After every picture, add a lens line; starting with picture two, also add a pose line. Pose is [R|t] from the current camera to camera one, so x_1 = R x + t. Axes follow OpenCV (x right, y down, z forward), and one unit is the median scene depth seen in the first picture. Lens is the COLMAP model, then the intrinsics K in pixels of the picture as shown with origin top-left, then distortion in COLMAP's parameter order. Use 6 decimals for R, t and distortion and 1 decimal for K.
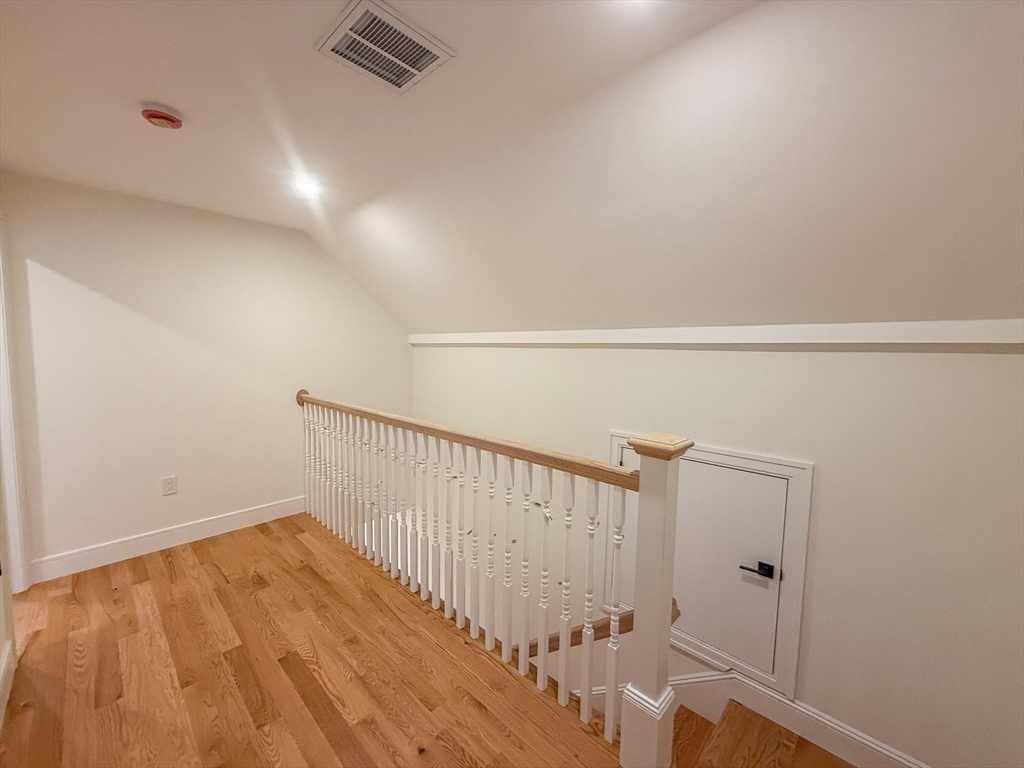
lens RADIAL K [[407.3, 0, 511.5], [0, 407.3, 381.0], [0, 0, 1]] dist [0.004679, -0.002142]
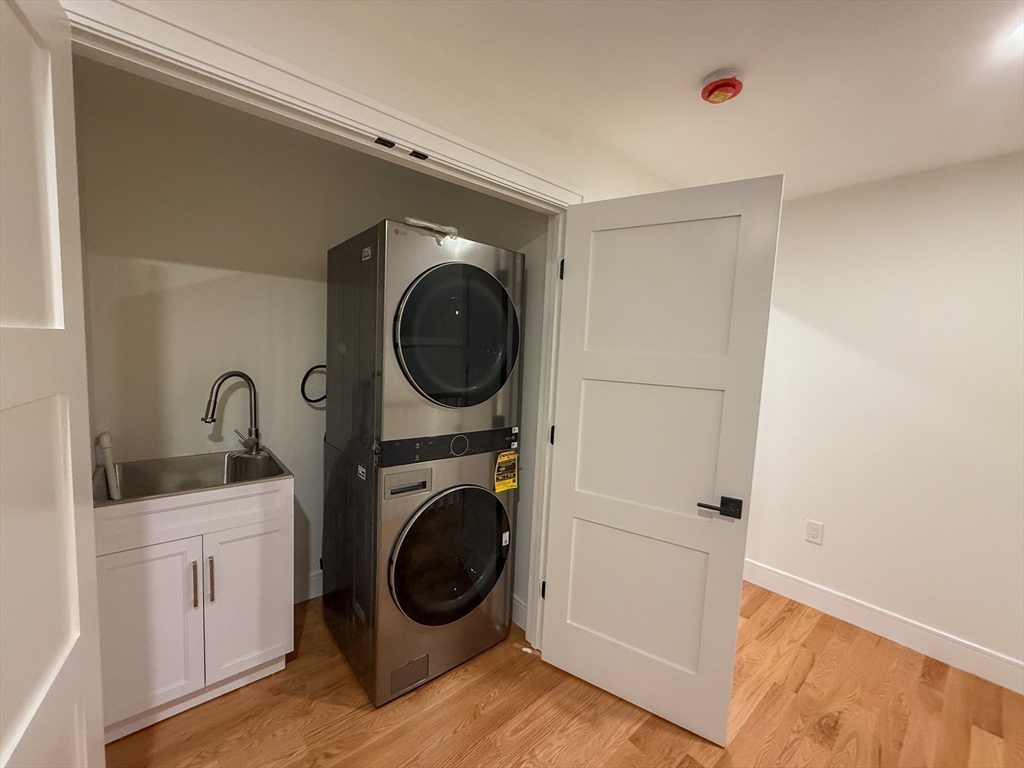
lens RADIAL K [[407.3, 0, 510.9], [0, 407.3, 387.7], [0, 0, 1]] dist [0.004679, -0.002142]
pose [[-0.114222, 0.064608, -0.991352, 0.033535], [-0.114835, 0.990335, 0.077773, -0.027720], [0.986796, 0.122726, -0.105699, 0.463010]]
